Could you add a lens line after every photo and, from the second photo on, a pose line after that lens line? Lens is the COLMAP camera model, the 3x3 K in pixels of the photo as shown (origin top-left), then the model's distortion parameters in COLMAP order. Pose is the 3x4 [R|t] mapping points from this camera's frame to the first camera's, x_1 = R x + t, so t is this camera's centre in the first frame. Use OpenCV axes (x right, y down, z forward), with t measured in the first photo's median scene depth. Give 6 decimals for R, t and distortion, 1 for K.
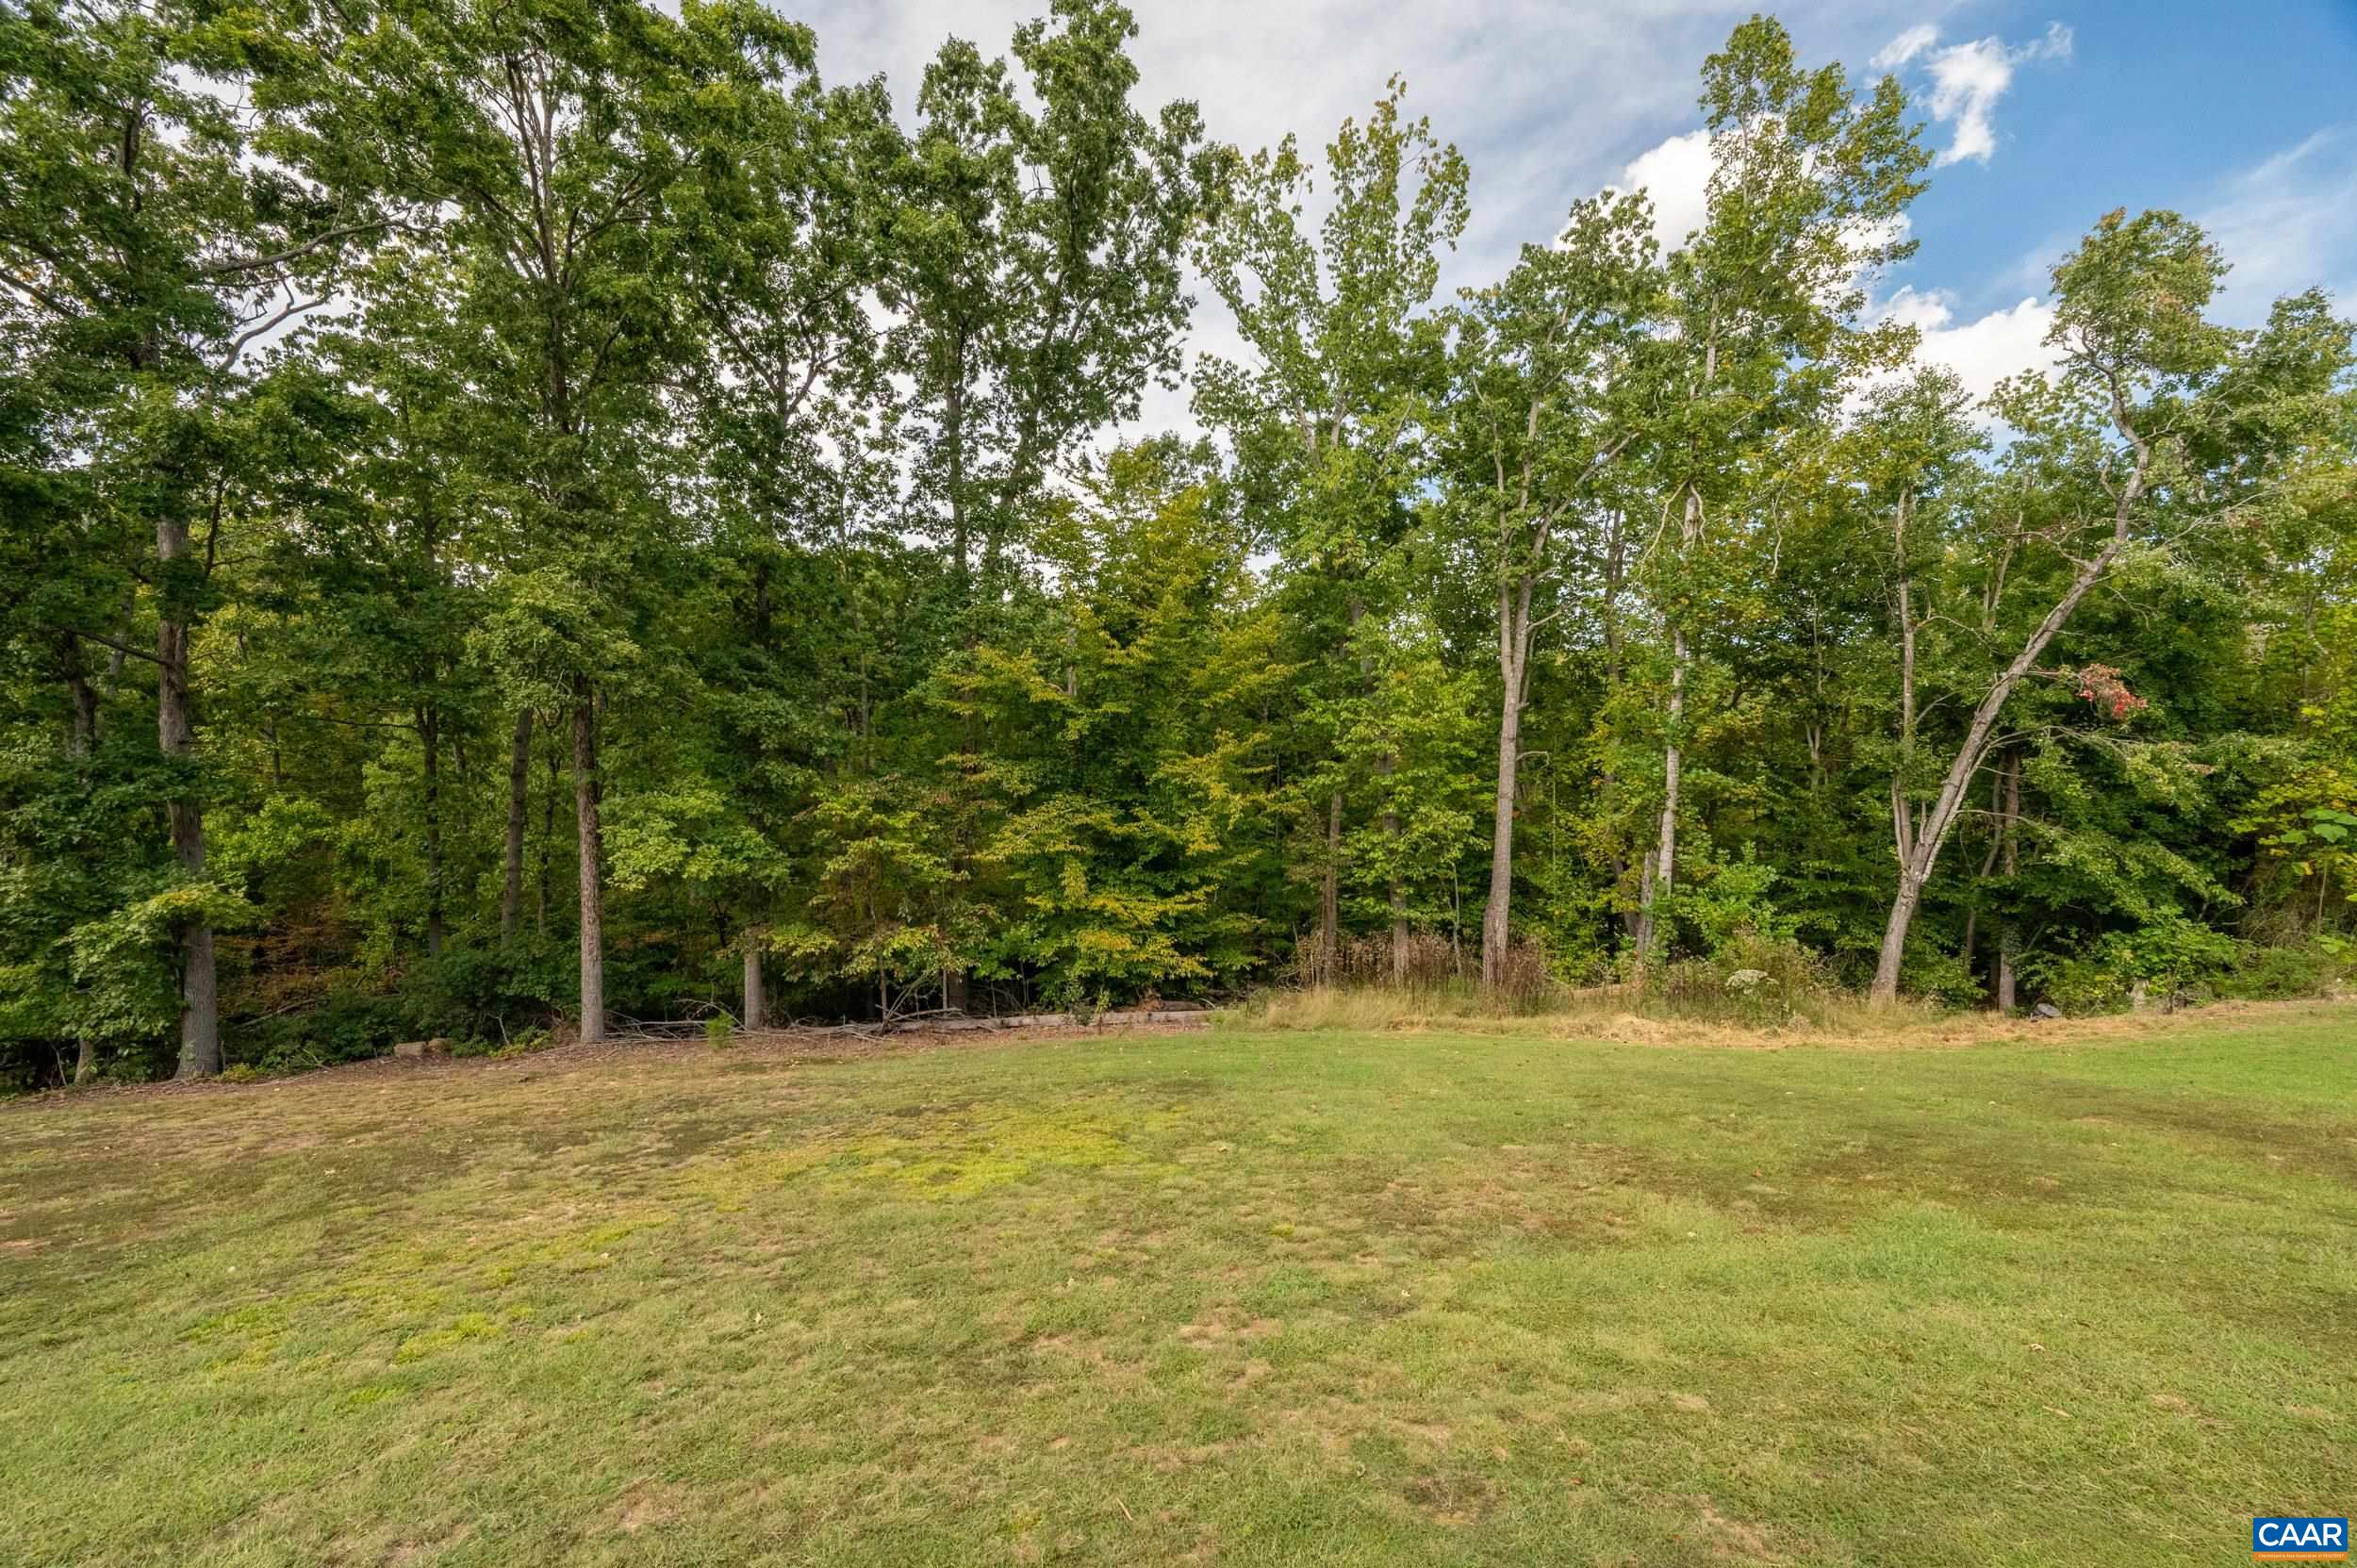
lens RADIAL K [[923.0, 0, 1203.4], [0, 923.0, 783.8], [0, 0, 1]] dist [0.001978, 0.000448]
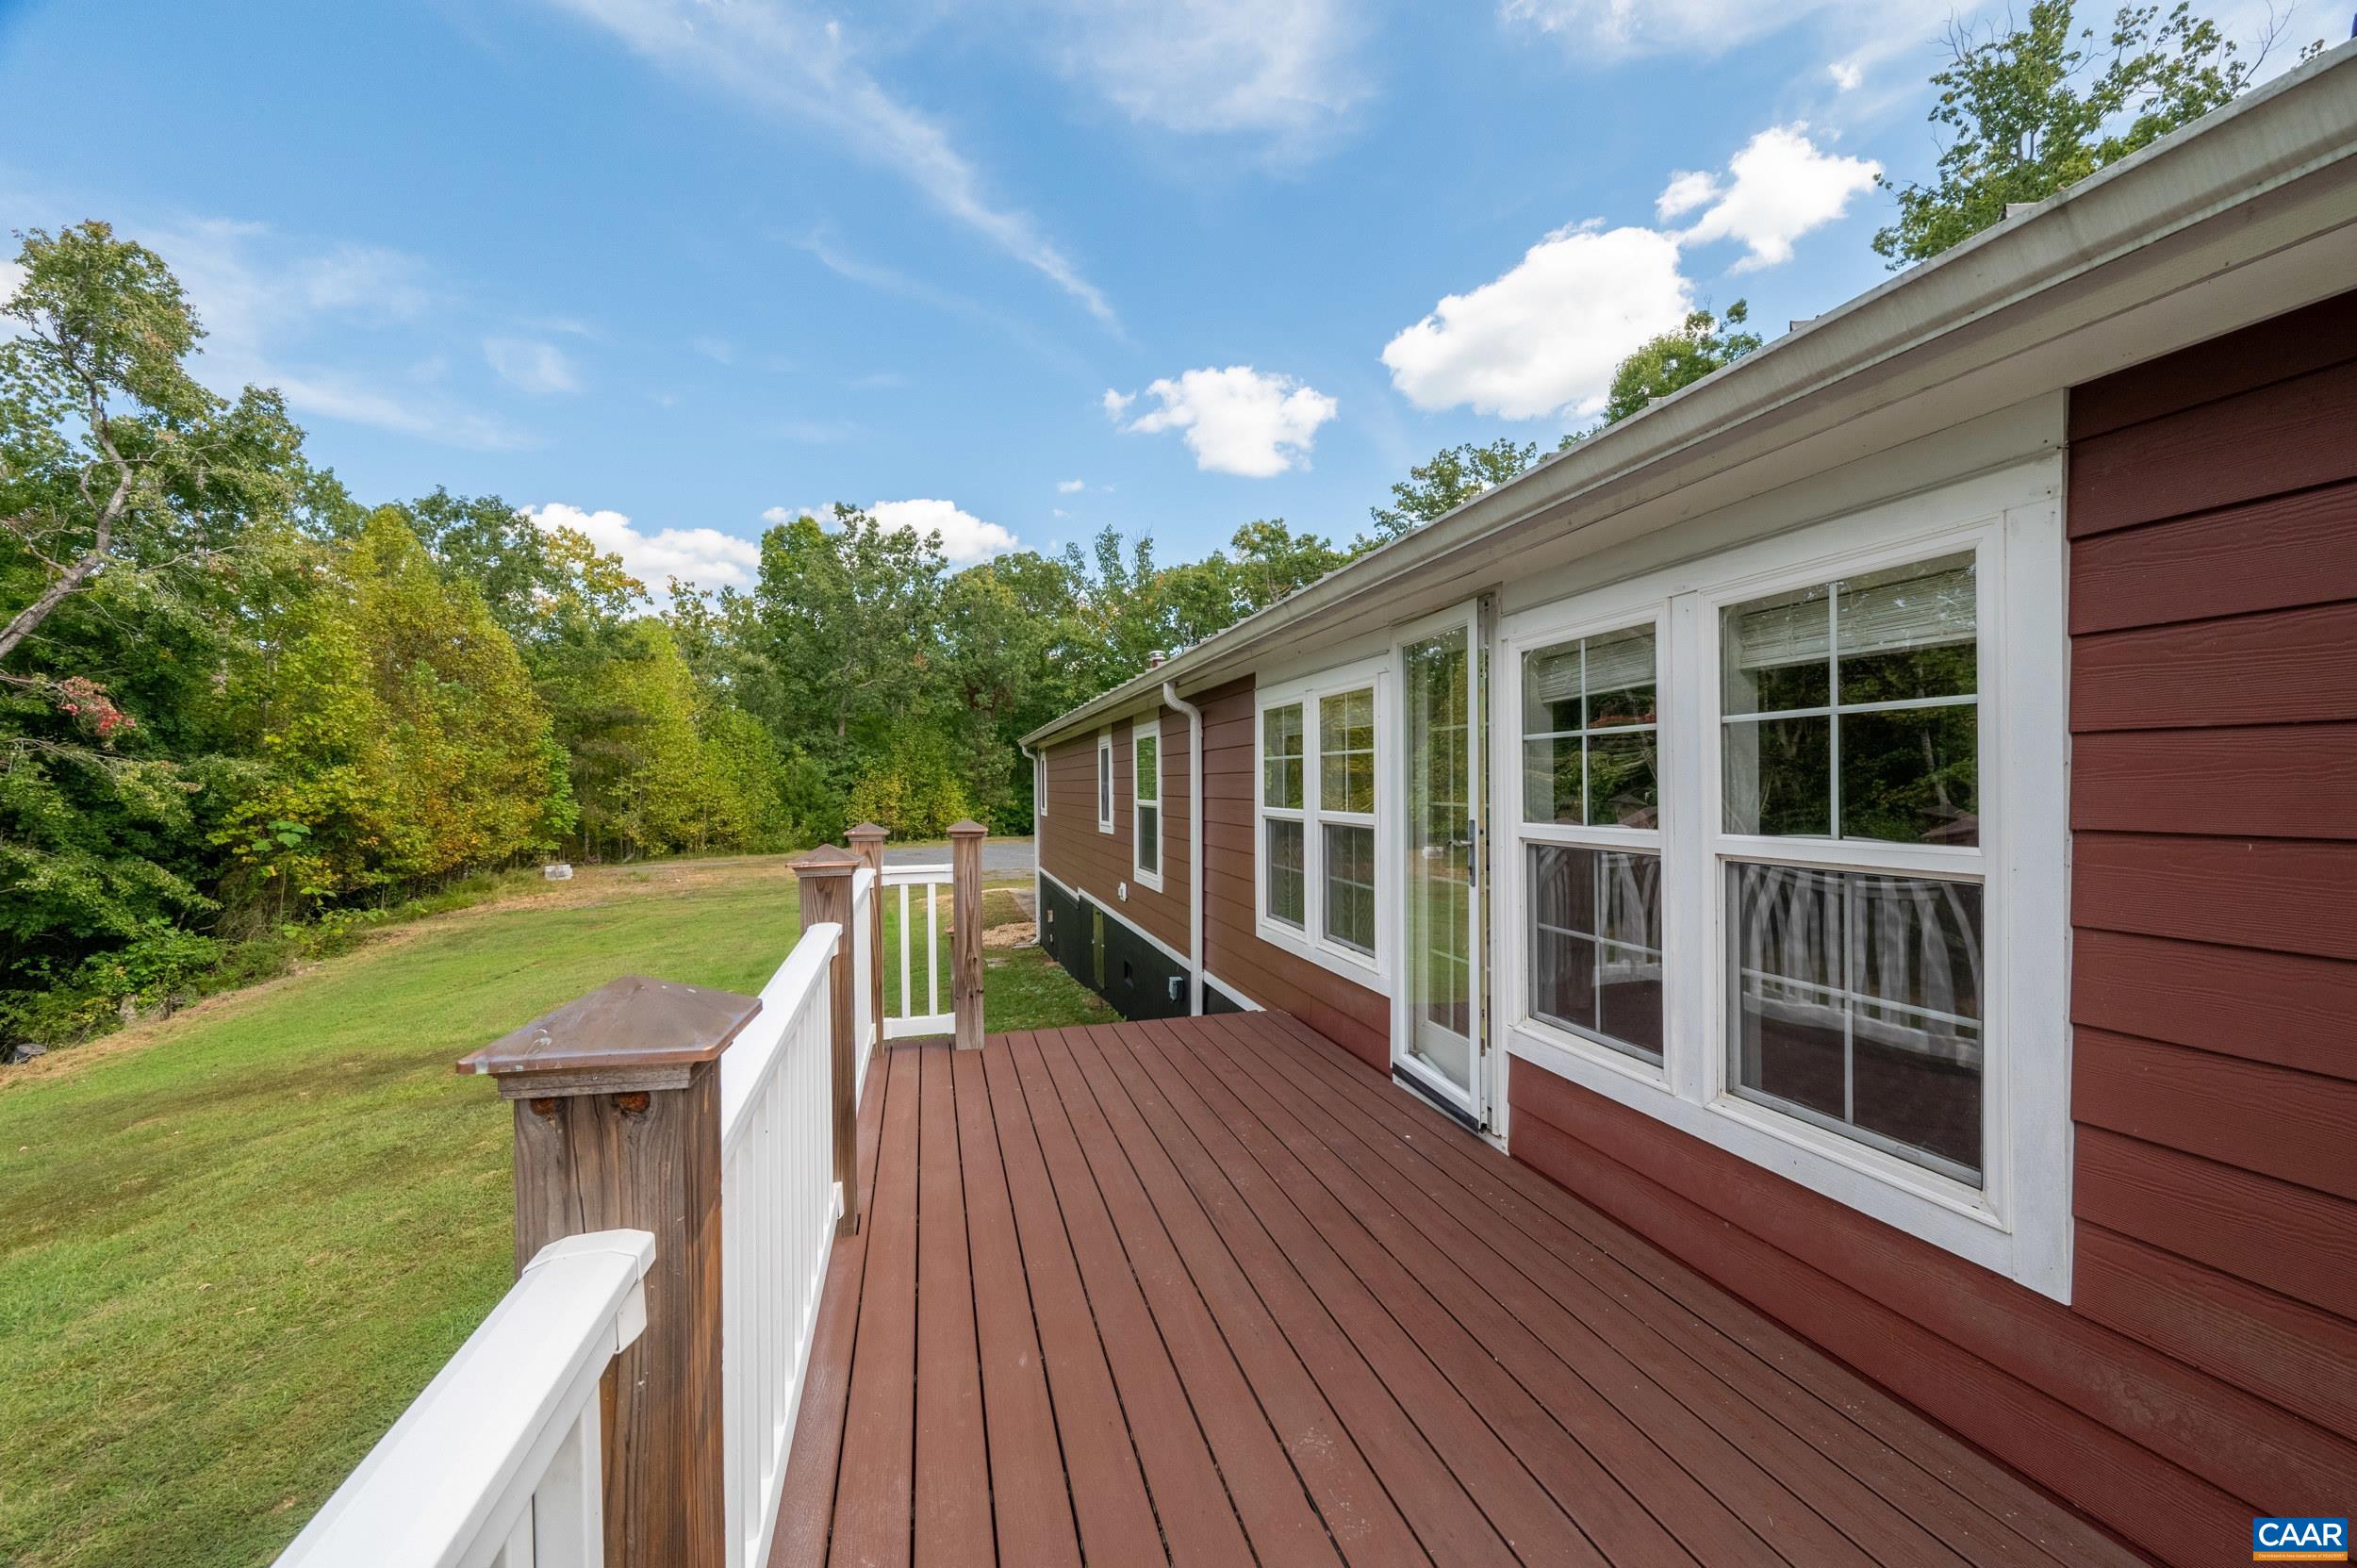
lens RADIAL K [[923.0, 0, 1160.8], [0, 923.0, 788.7], [0, 0, 1]] dist [0.001978, 0.000448]
pose [[-0.098930, 0.004863, 0.995083, -0.095045], [0.009916, 0.999943, -0.003901, 0.001297], [-0.995045, 0.009481, -0.098973, -0.019613]]
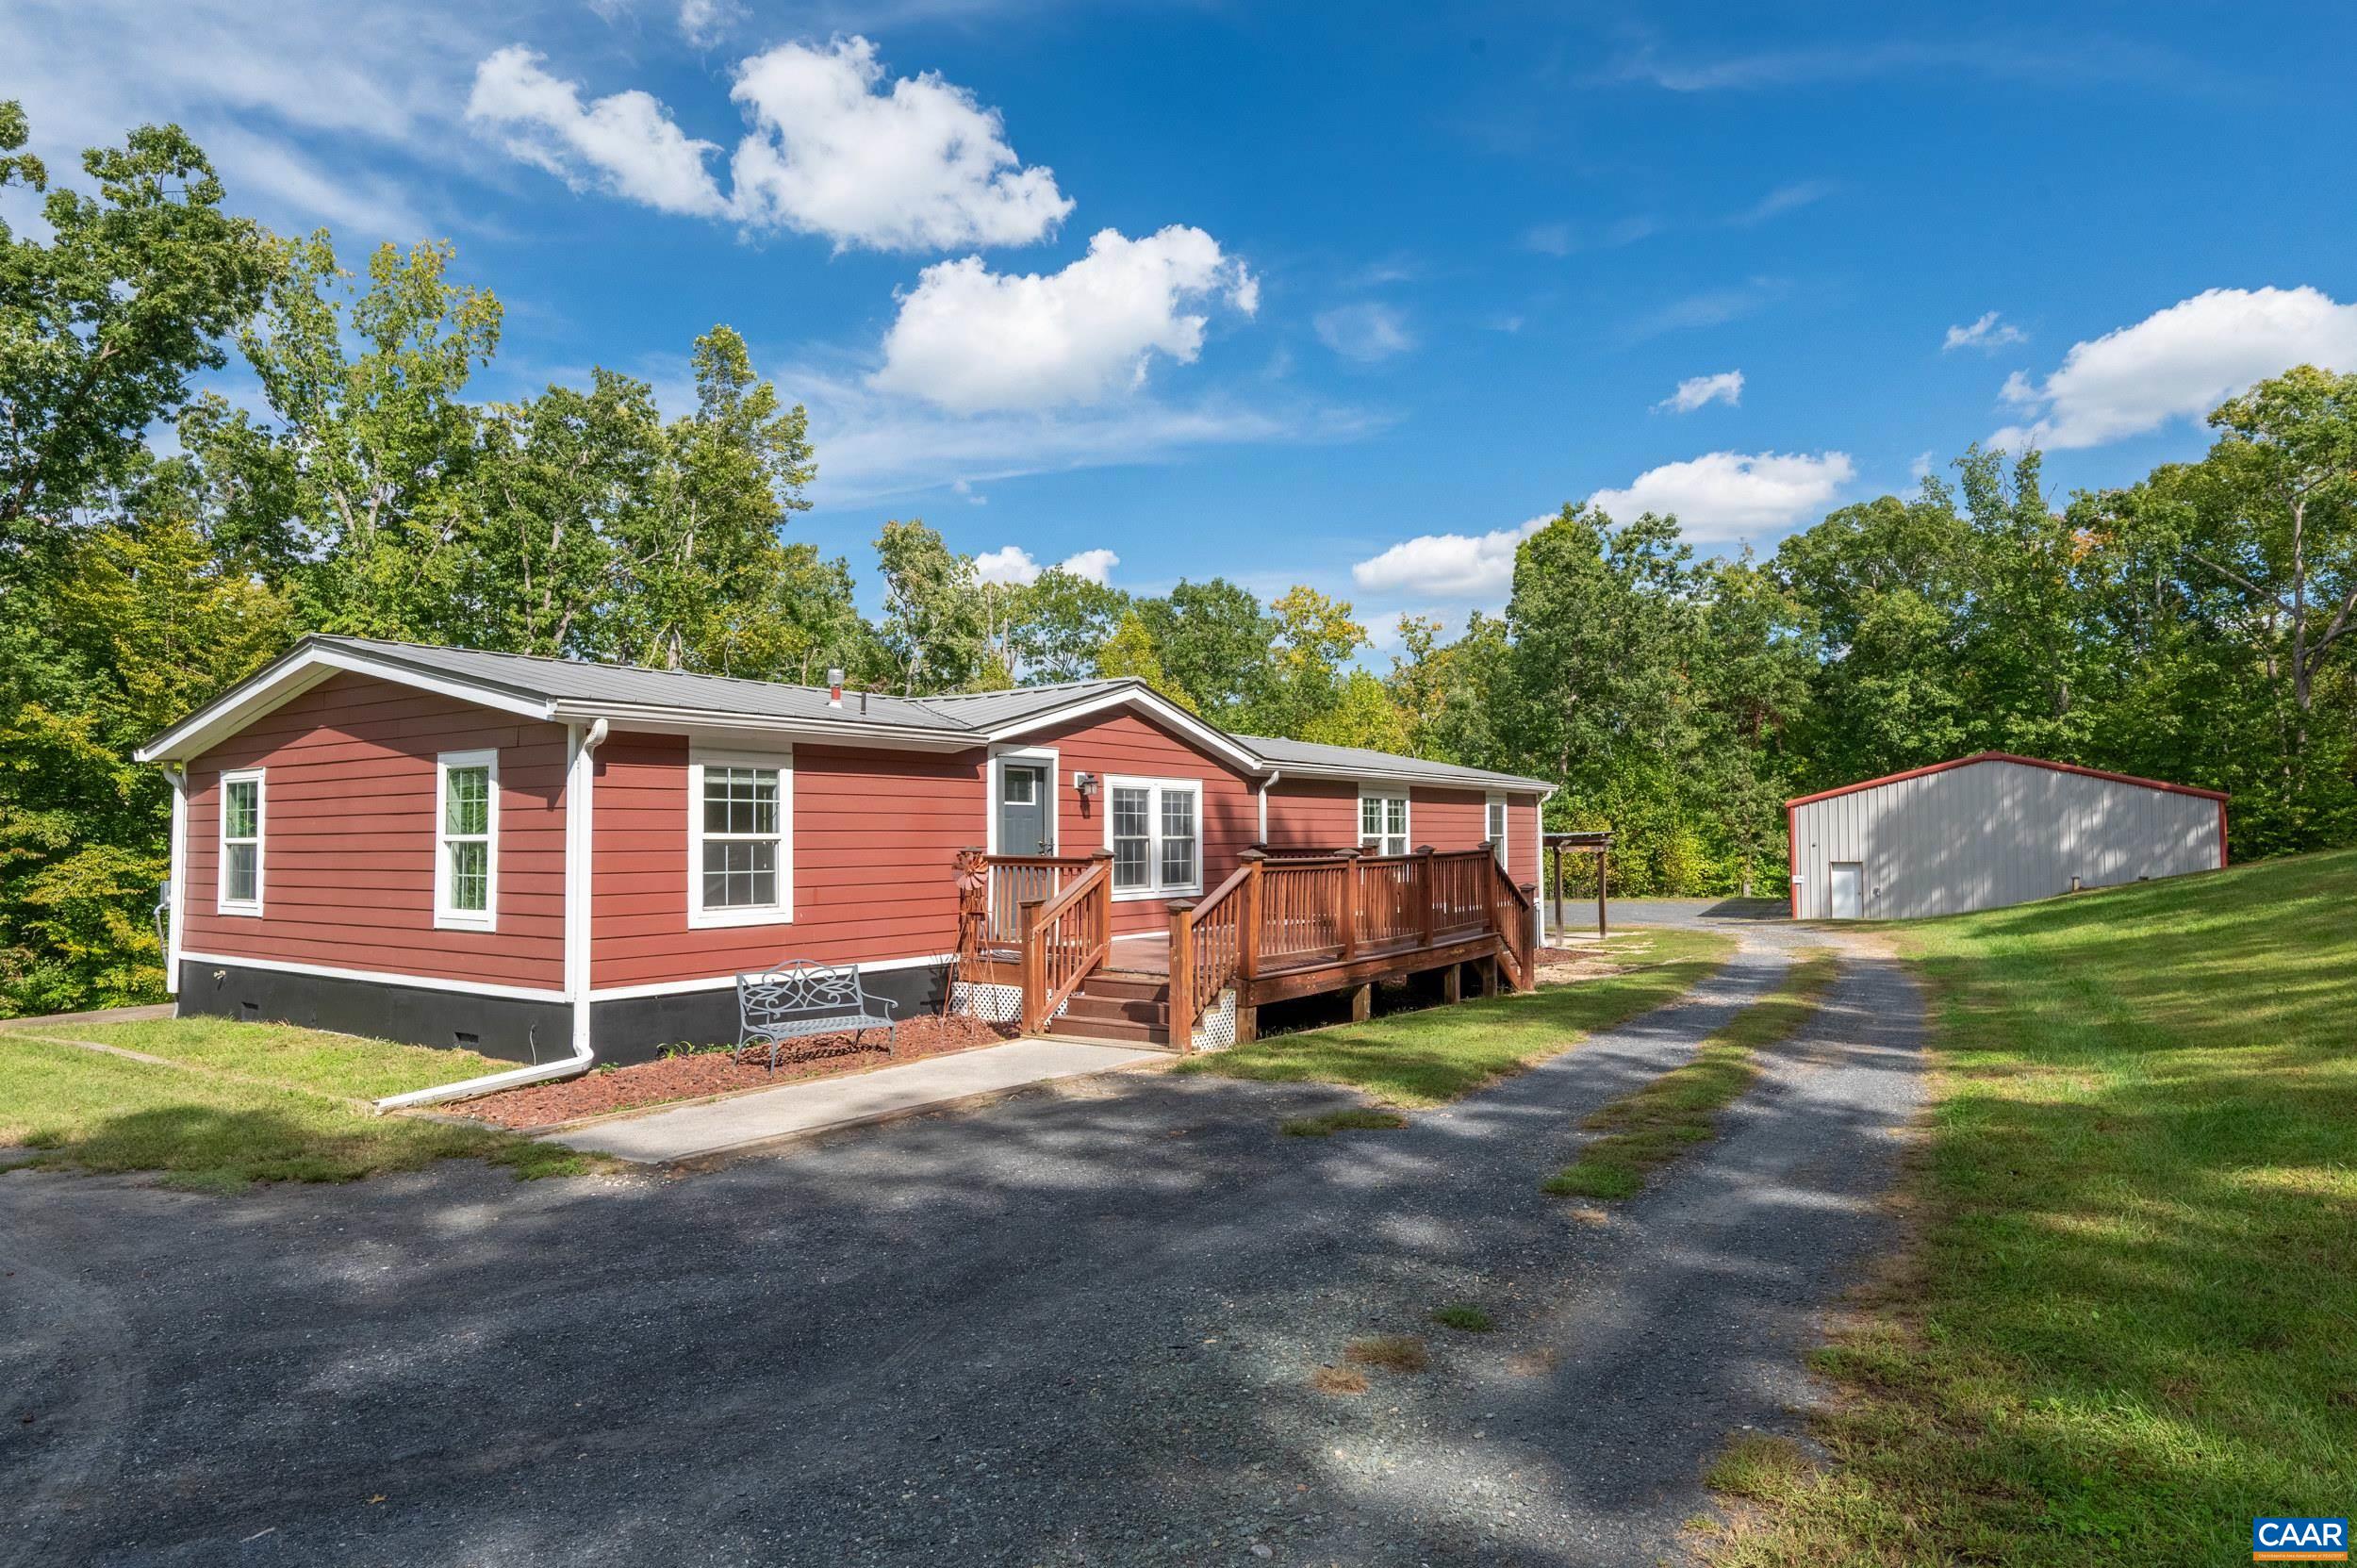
lens RADIAL K [[1363.8, 0, 1177.1], [0, 1363.8, 790.7], [0, 0, 1]] dist [-0.002656, 0.000749]
pose [[0.699059, 0.030940, 0.714394, -0.439432], [-0.003149, 0.999187, -0.040193, 0.009870], [-0.715057, 0.025848, 0.698588, -1.055264]]
